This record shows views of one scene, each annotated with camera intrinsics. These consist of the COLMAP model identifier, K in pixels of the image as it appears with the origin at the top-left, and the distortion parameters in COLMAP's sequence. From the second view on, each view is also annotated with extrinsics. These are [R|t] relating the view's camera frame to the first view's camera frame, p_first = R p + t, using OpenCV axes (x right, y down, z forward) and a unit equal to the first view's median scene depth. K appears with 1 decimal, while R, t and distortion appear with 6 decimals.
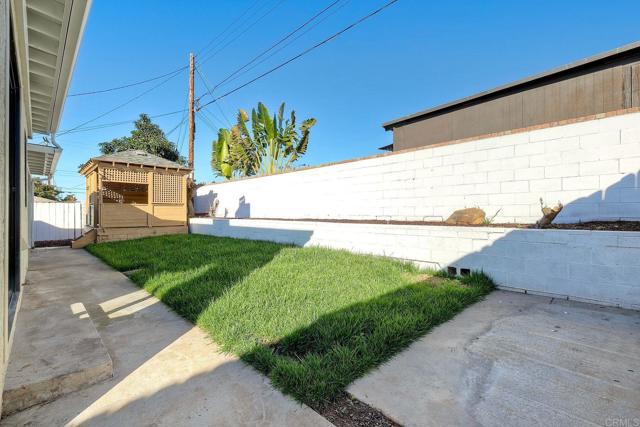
lens RADIAL K [[281.0, 0, 326.0], [0, 281.0, 211.4], [0, 0, 1]] dist [0.000866, 0.000800]
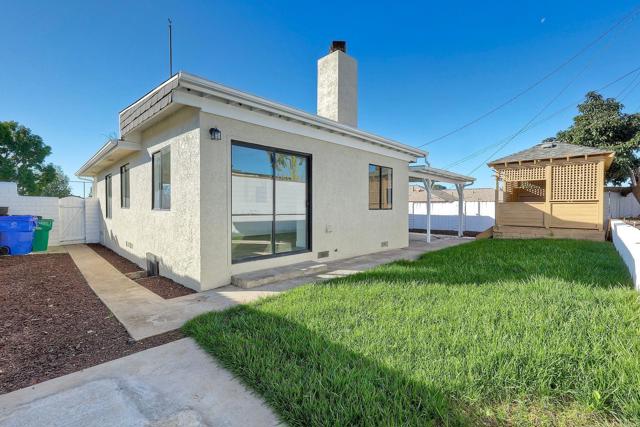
lens RADIAL K [[281.0, 0, 322.2], [0, 281.0, 213.6], [0, 0, 1]] dist [0.000866, 0.000800]
pose [[0.000400, 0.027582, -0.999619, 0.264174], [0.000535, 0.999619, 0.027582, -0.014488], [1.000000, -0.000546, 0.000385, 0.285787]]
